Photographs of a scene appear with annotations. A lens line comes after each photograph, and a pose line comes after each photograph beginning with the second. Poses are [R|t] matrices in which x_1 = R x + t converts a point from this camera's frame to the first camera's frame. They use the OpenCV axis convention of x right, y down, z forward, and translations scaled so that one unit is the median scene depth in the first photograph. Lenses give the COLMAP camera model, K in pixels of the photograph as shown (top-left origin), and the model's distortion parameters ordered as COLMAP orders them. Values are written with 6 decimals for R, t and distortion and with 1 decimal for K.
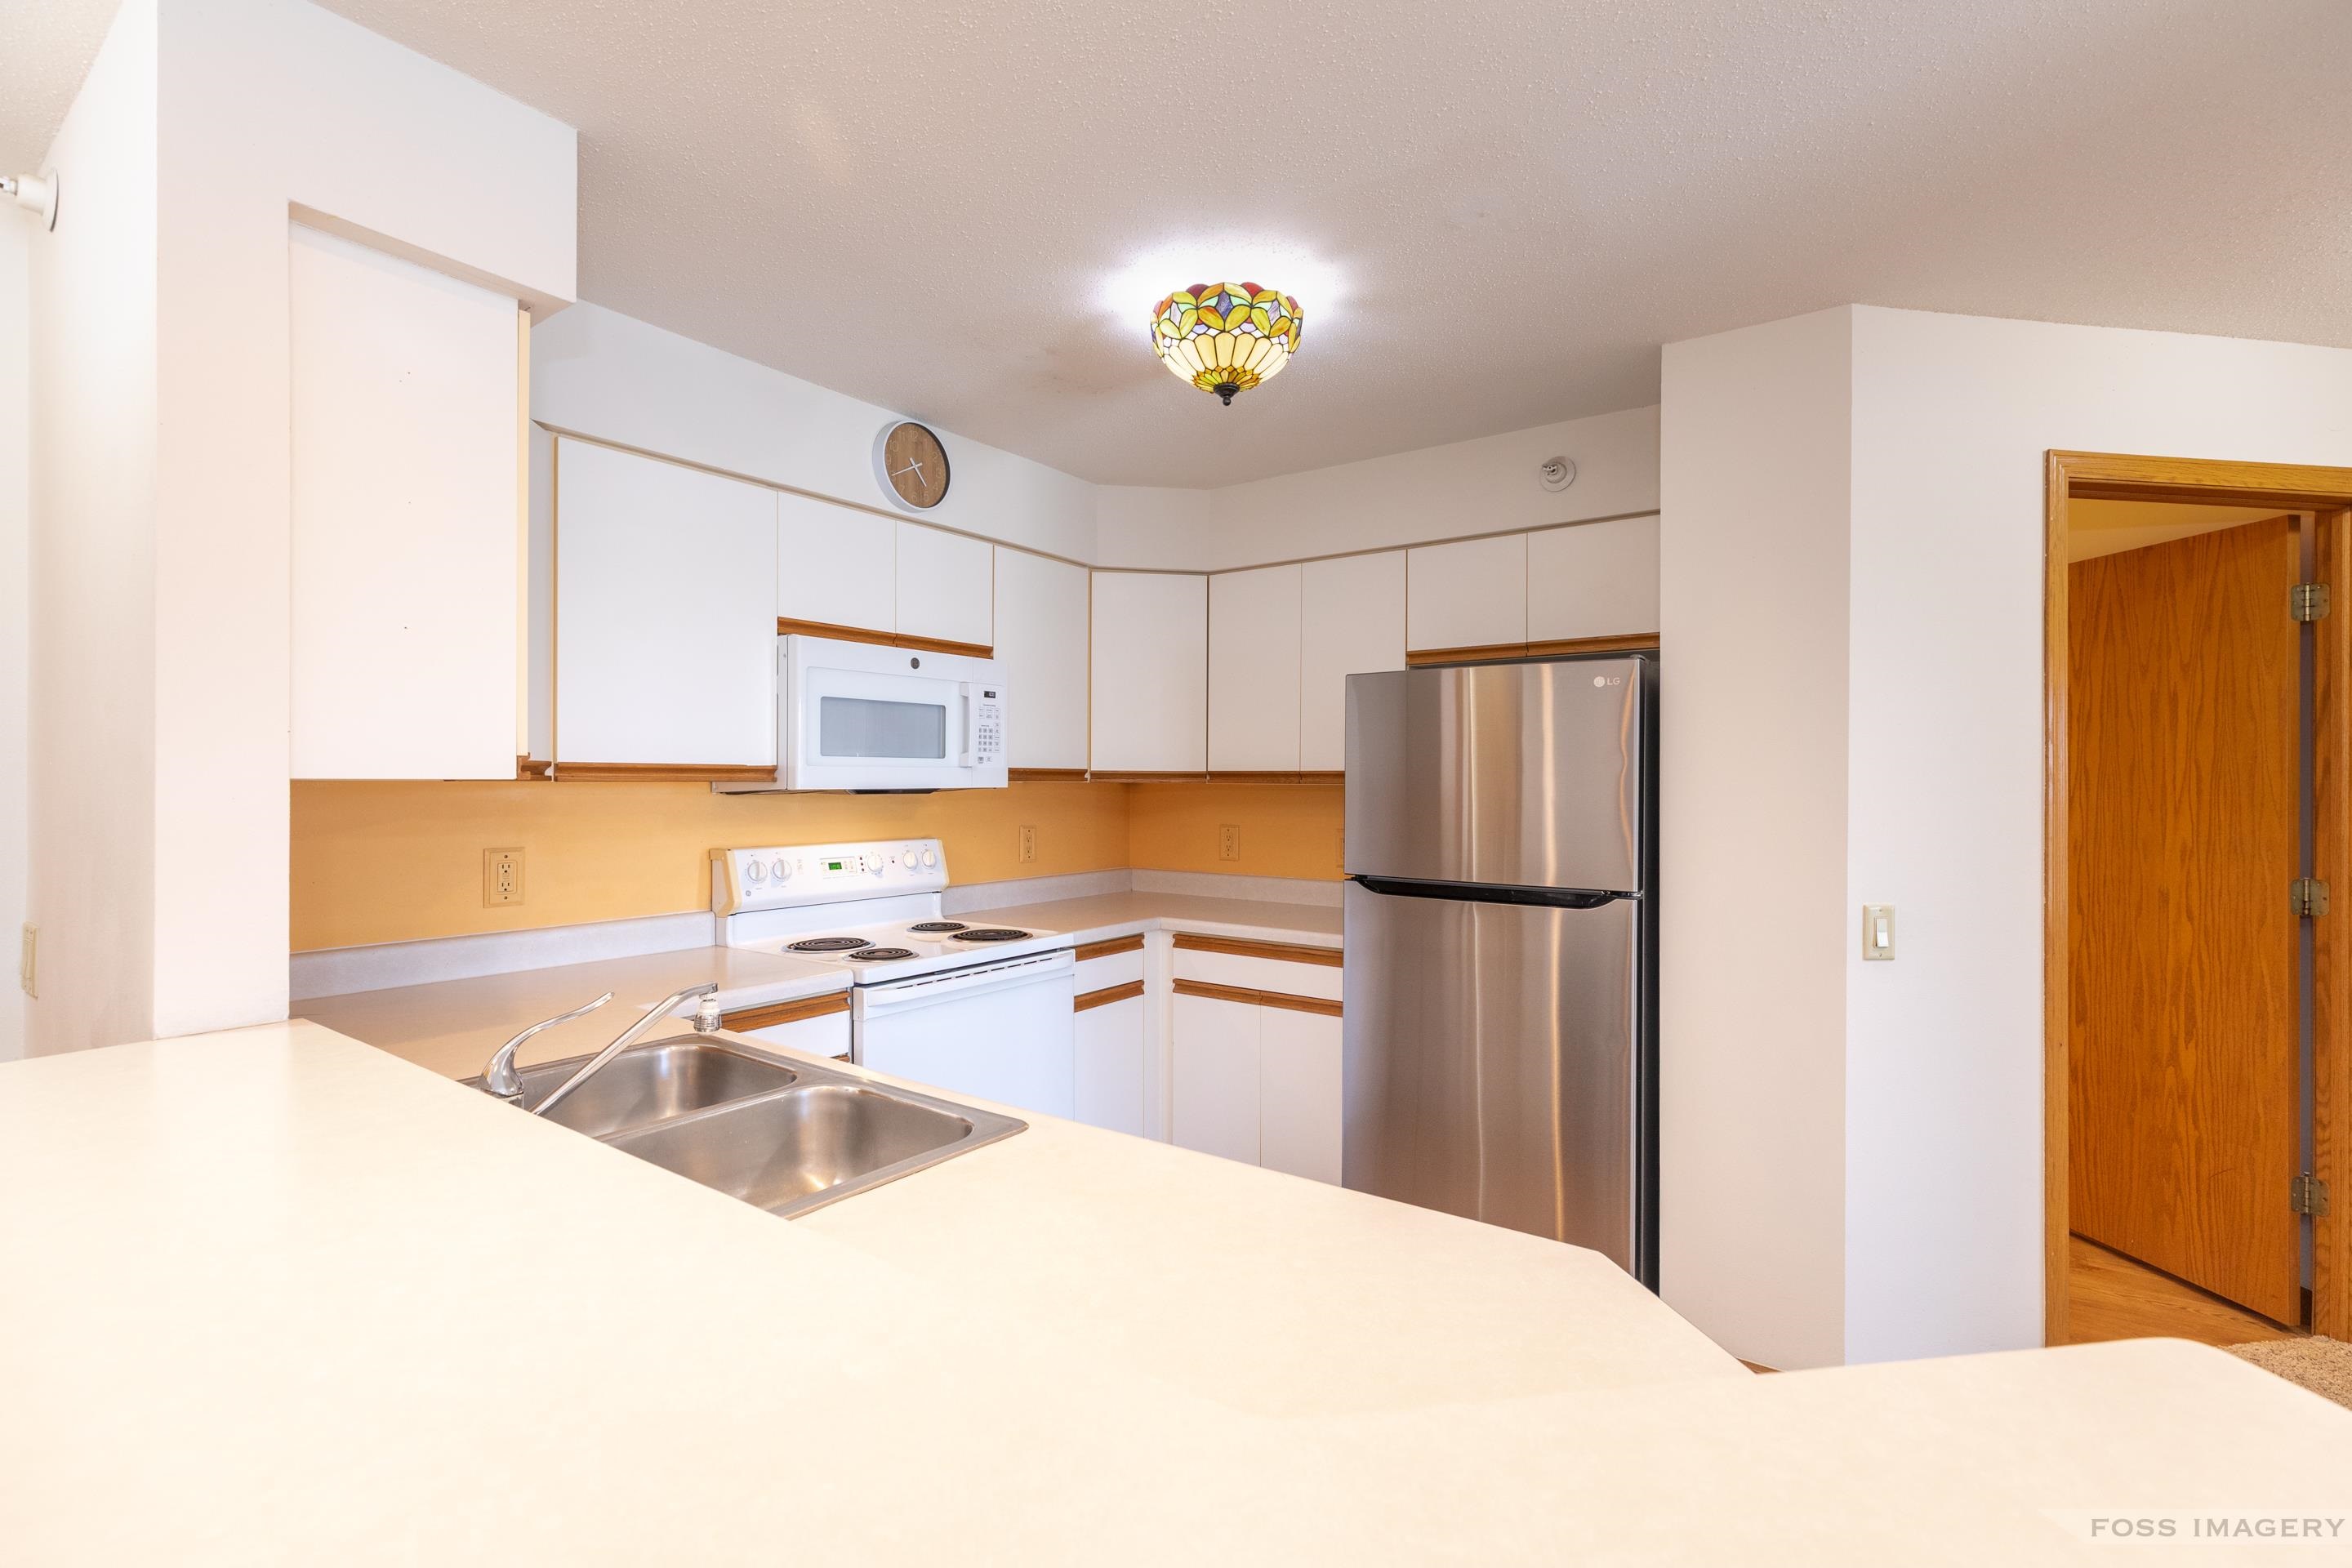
lens RADIAL K [[1057.7, 0, 1161.0], [0, 1057.7, 785.6], [0, 0, 1]] dist [0.003563, 0.000321]
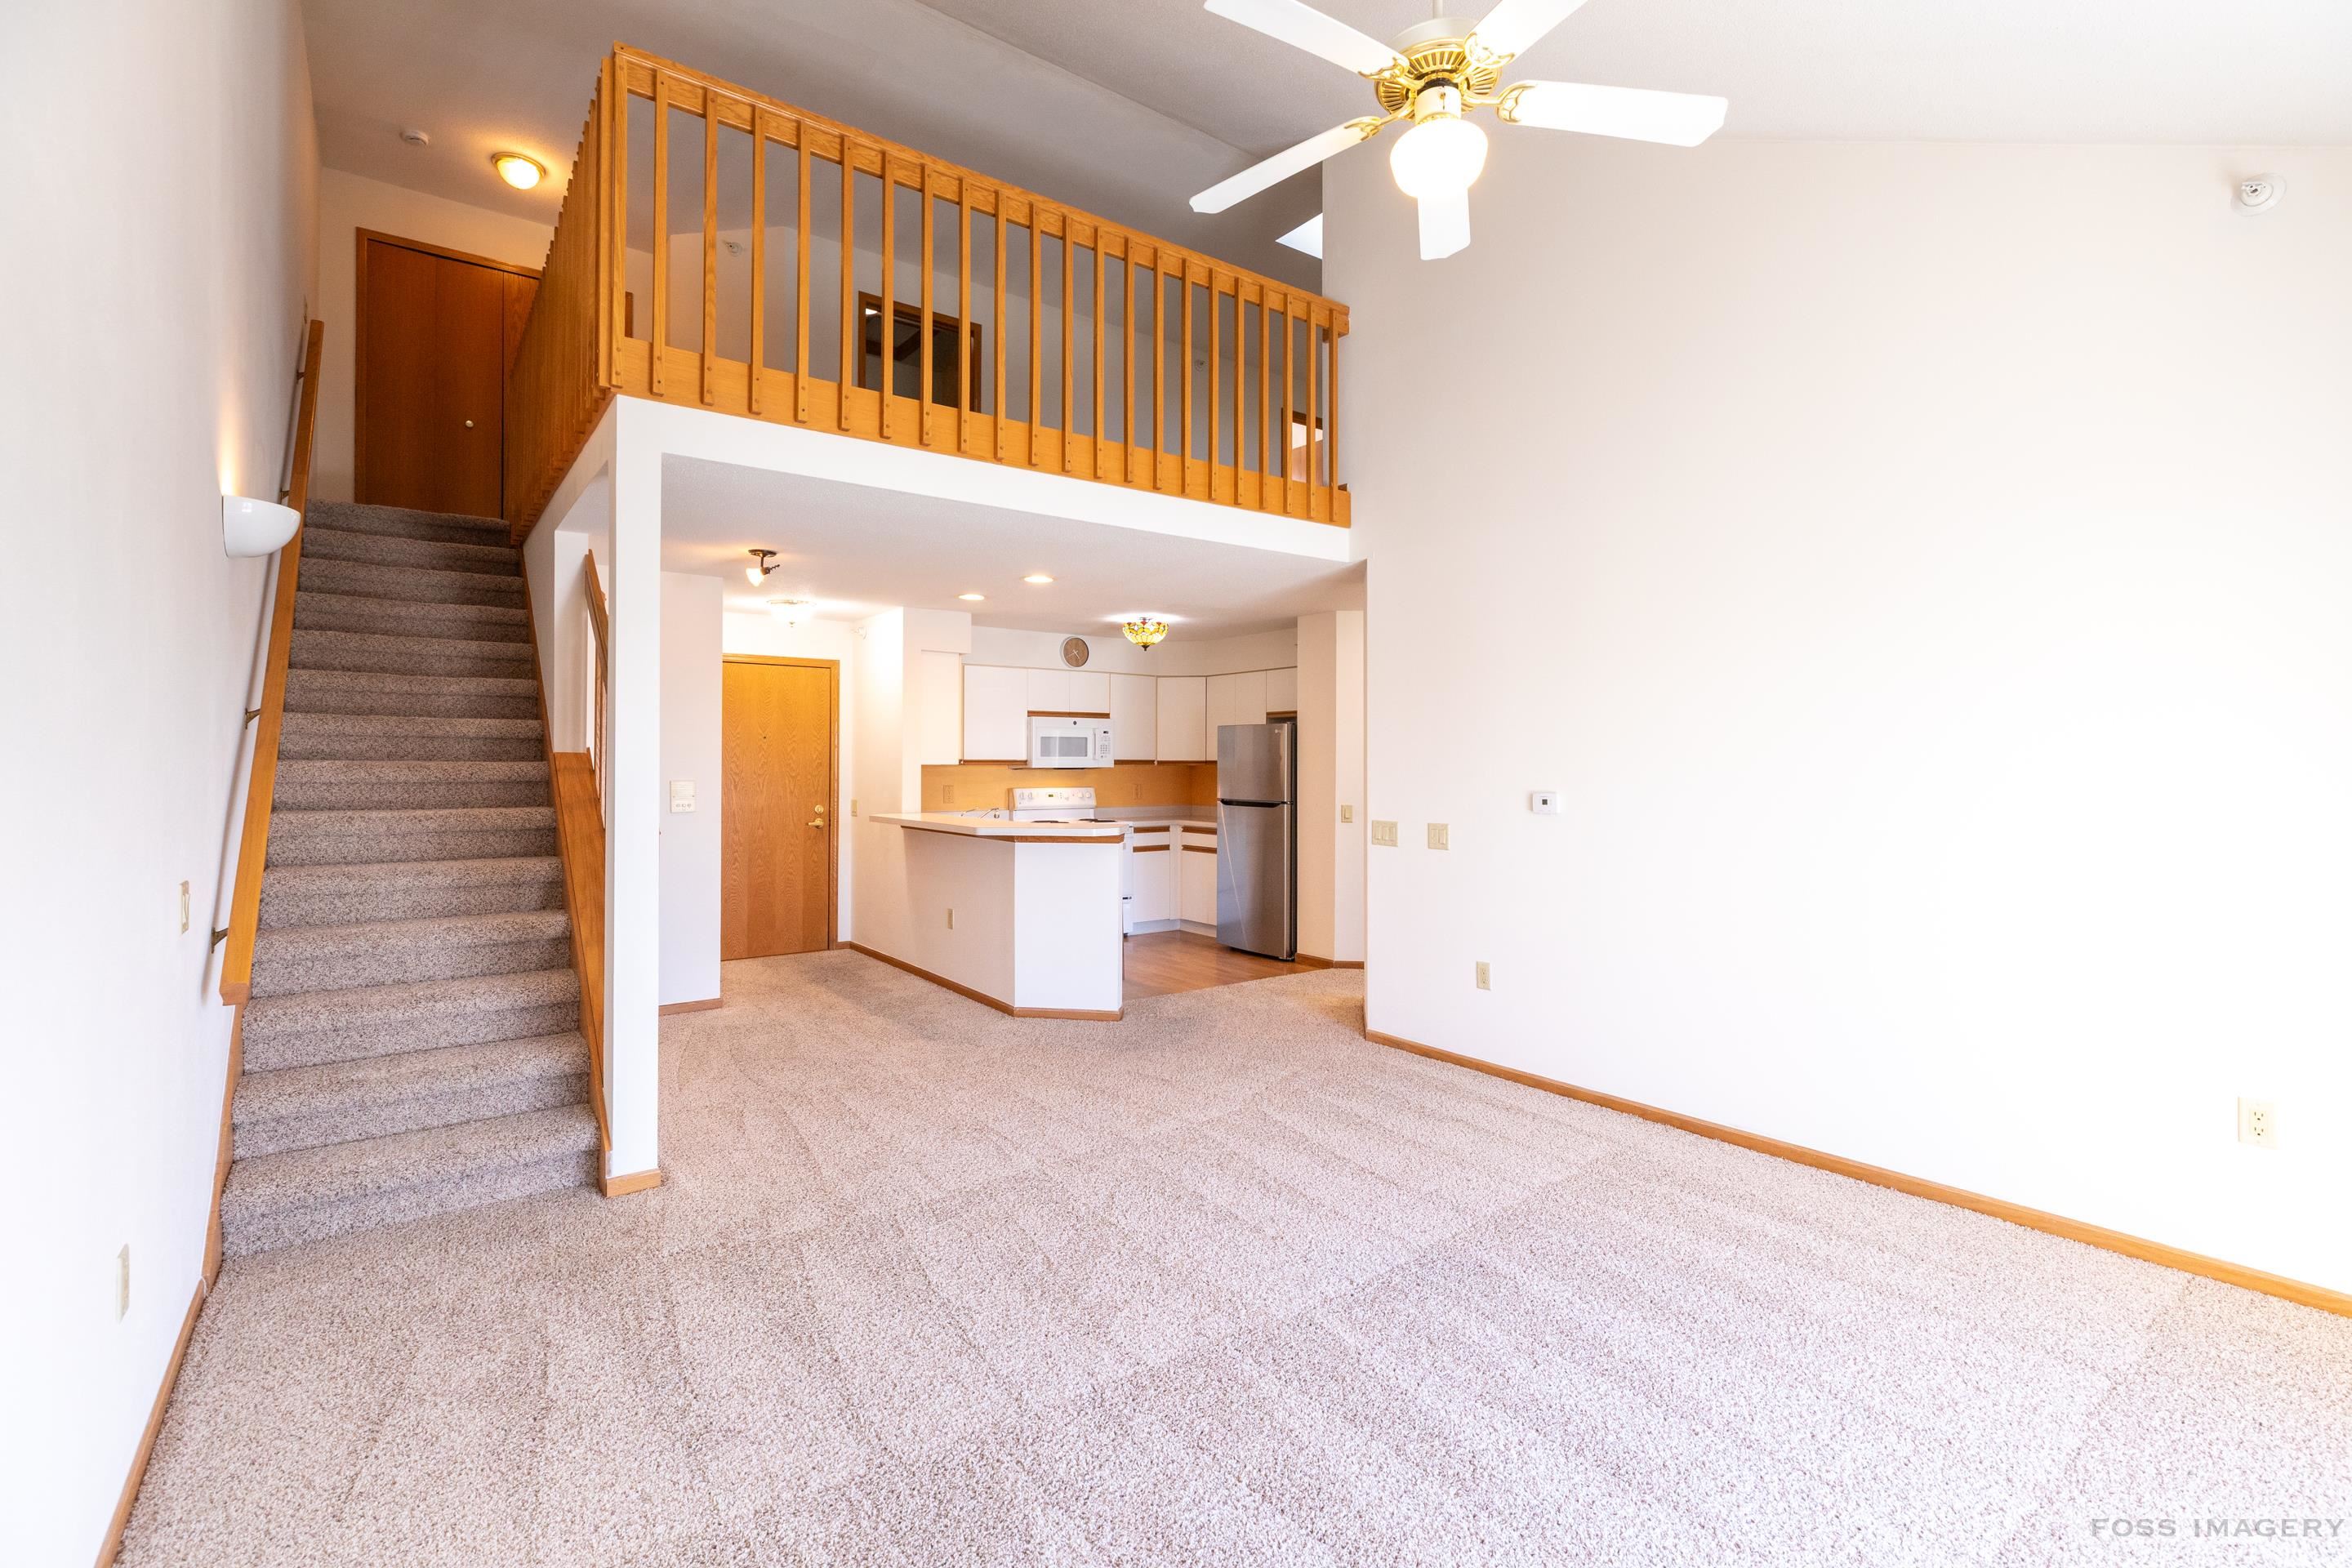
lens RADIAL K [[1057.7, 0, 1178.6], [0, 1057.7, 772.4], [0, 0, 1]] dist [0.003563, 0.000321]
pose [[0.957407, 0.000593, -0.288740, 0.826370], [0.000023, 0.999998, 0.002129, 0.009473], [0.288740, -0.002045, 0.957405, -1.580381]]
